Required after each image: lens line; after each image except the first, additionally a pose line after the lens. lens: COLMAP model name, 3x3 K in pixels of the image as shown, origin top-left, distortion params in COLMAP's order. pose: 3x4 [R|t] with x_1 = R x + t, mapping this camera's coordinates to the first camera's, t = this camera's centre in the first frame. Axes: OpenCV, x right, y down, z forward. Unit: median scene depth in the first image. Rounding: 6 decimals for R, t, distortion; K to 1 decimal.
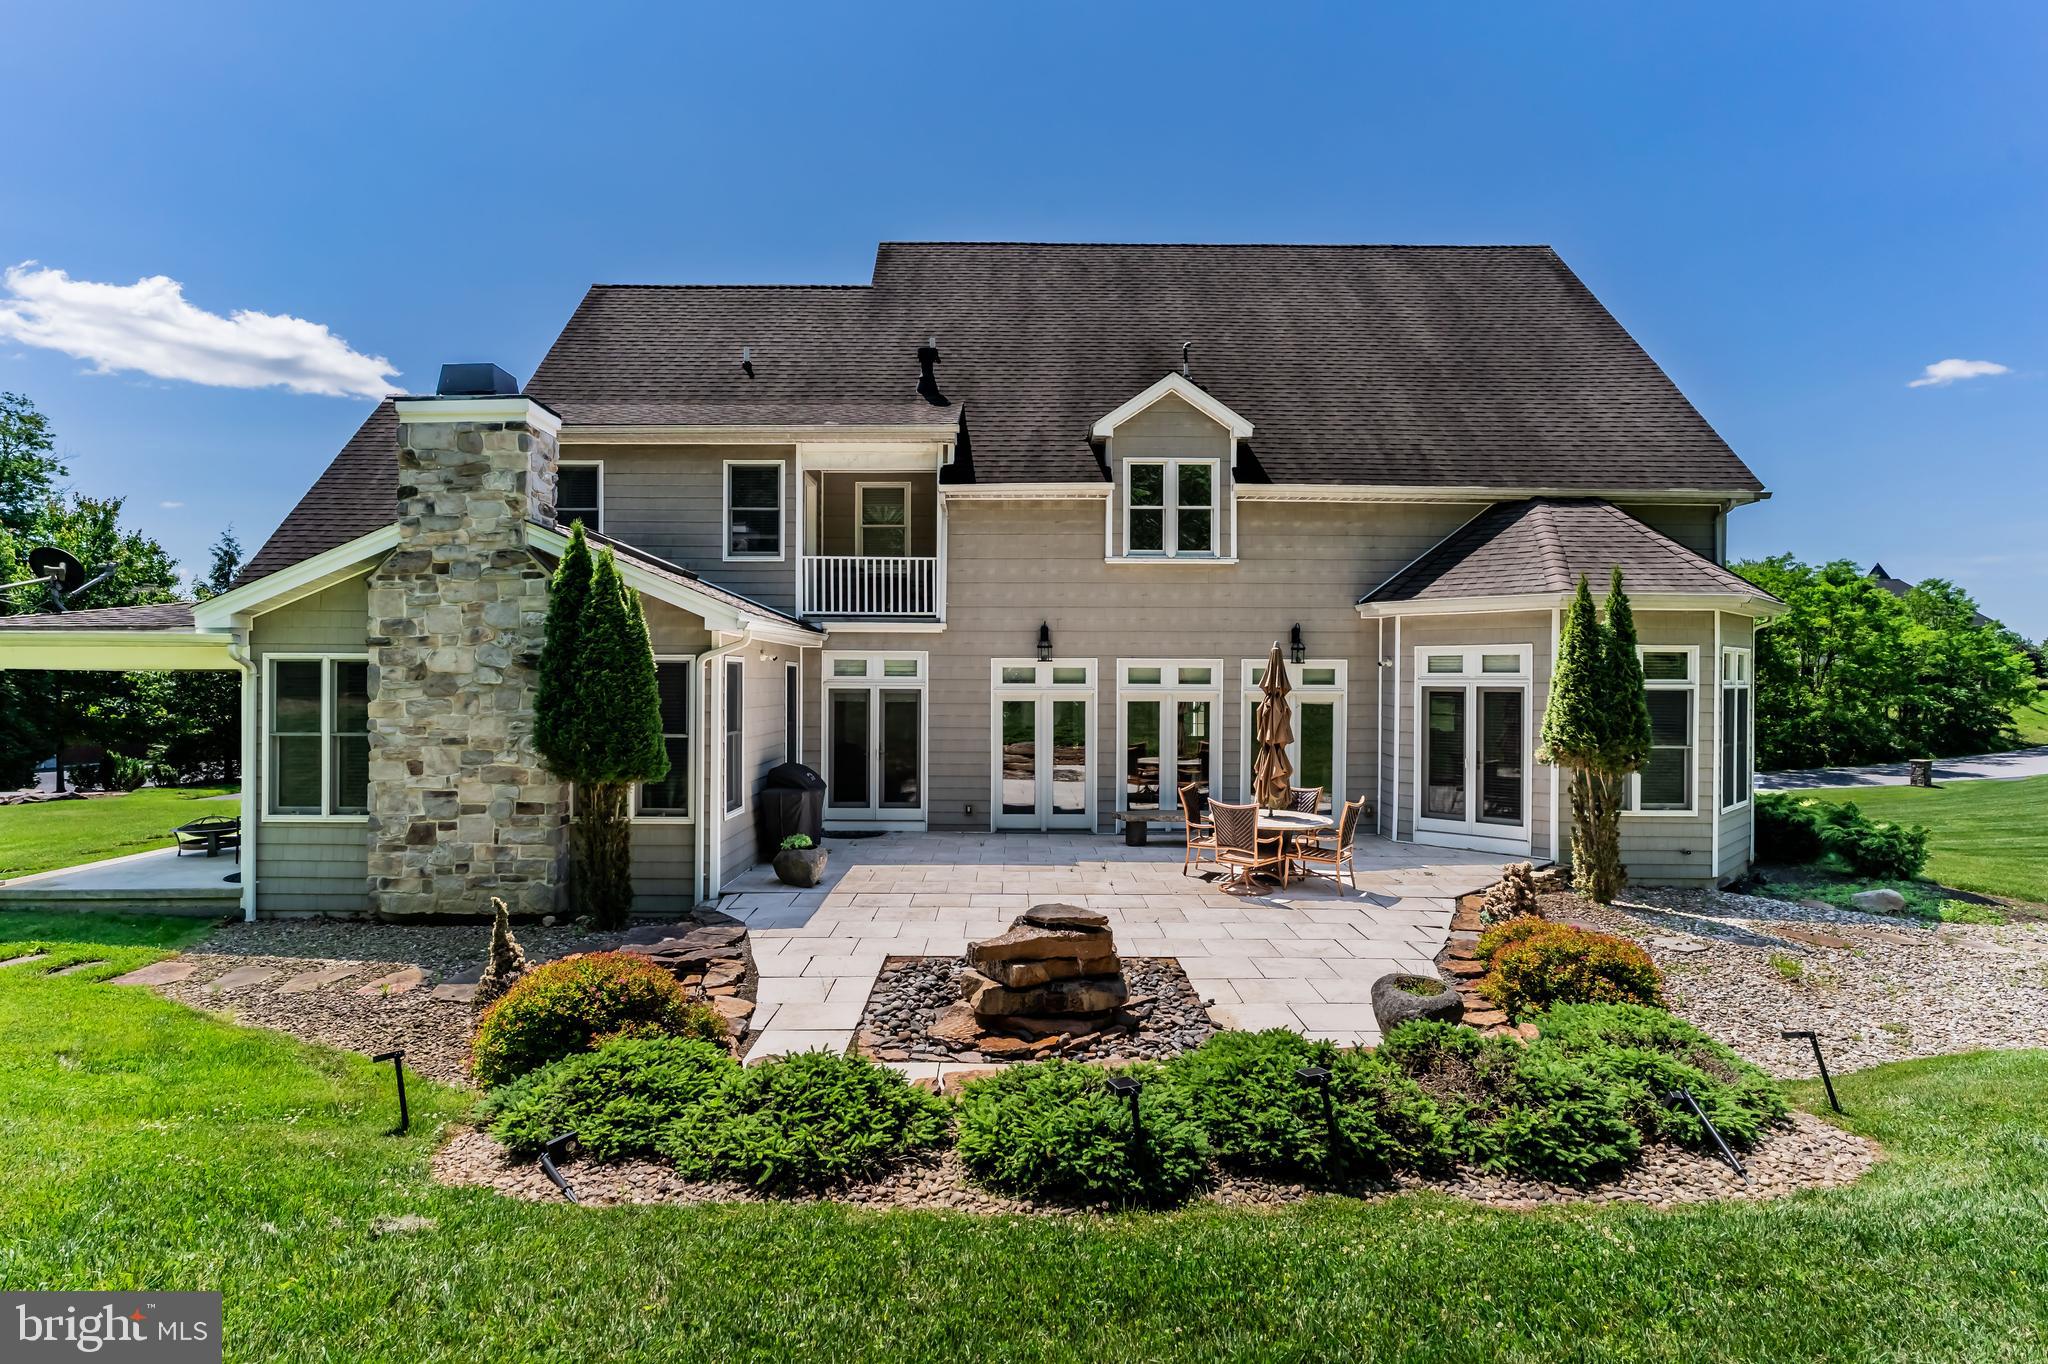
lens RADIAL K [[1056.2, 0, 1013.6], [0, 1056.2, 687.7], [0, 0, 1]] dist [0.001031, 0.000361]
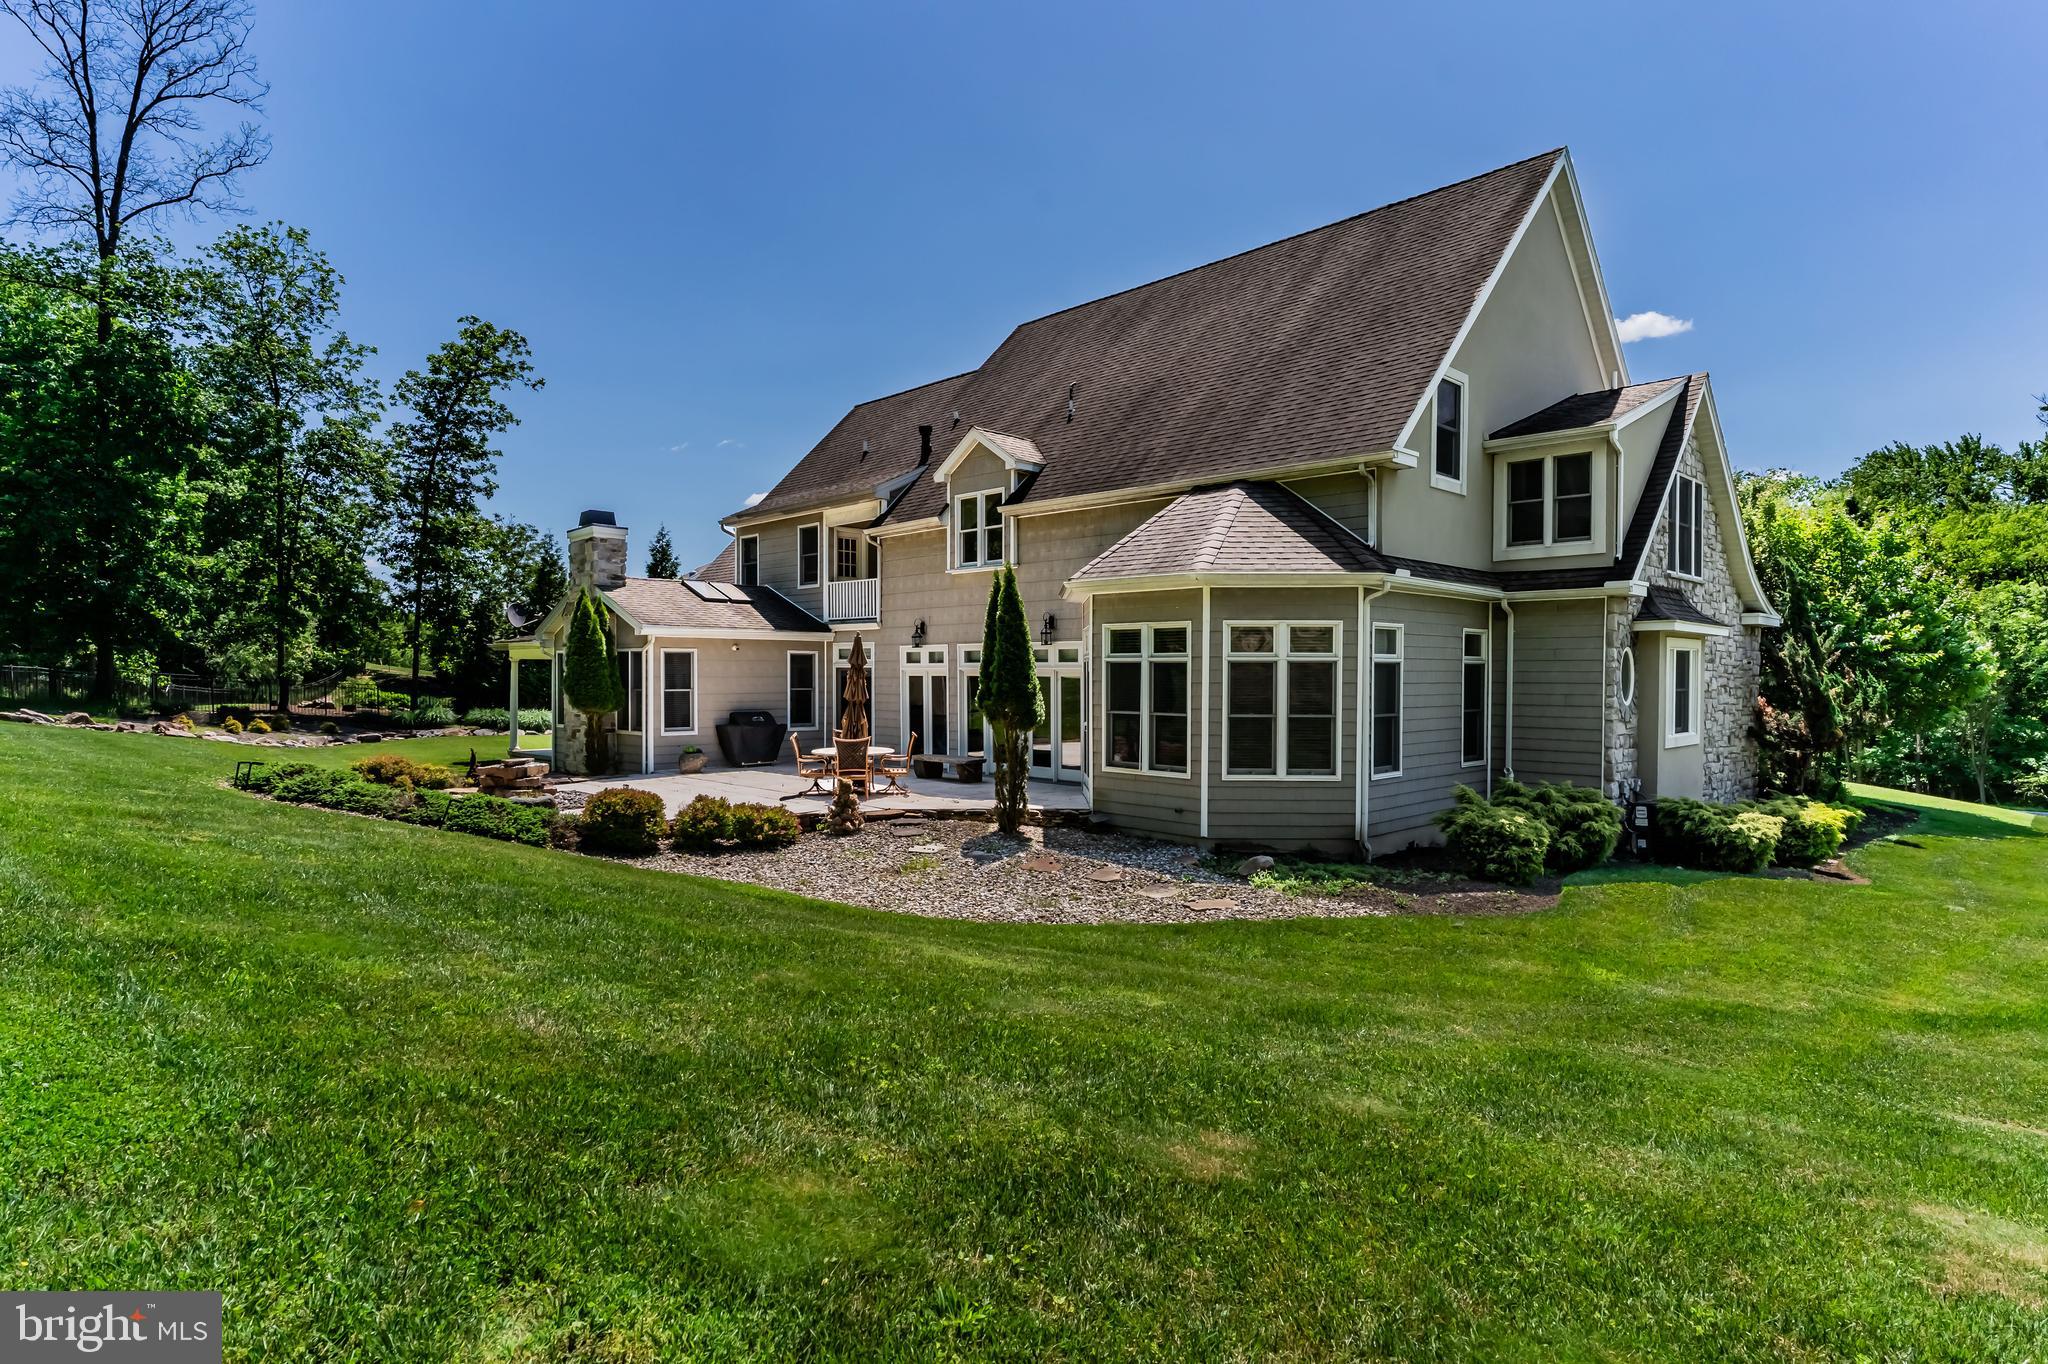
lens RADIAL K [[1056.2, 0, 1013.6], [0, 1056.2, 687.7], [0, 0, 1]] dist [0.001031, 0.000361]
pose [[0.712713, 0.004869, -0.701439, 1.104377], [0.010156, 0.999799, 0.017259, 0.005872], [0.701382, -0.019425, 0.712521, 0.083214]]
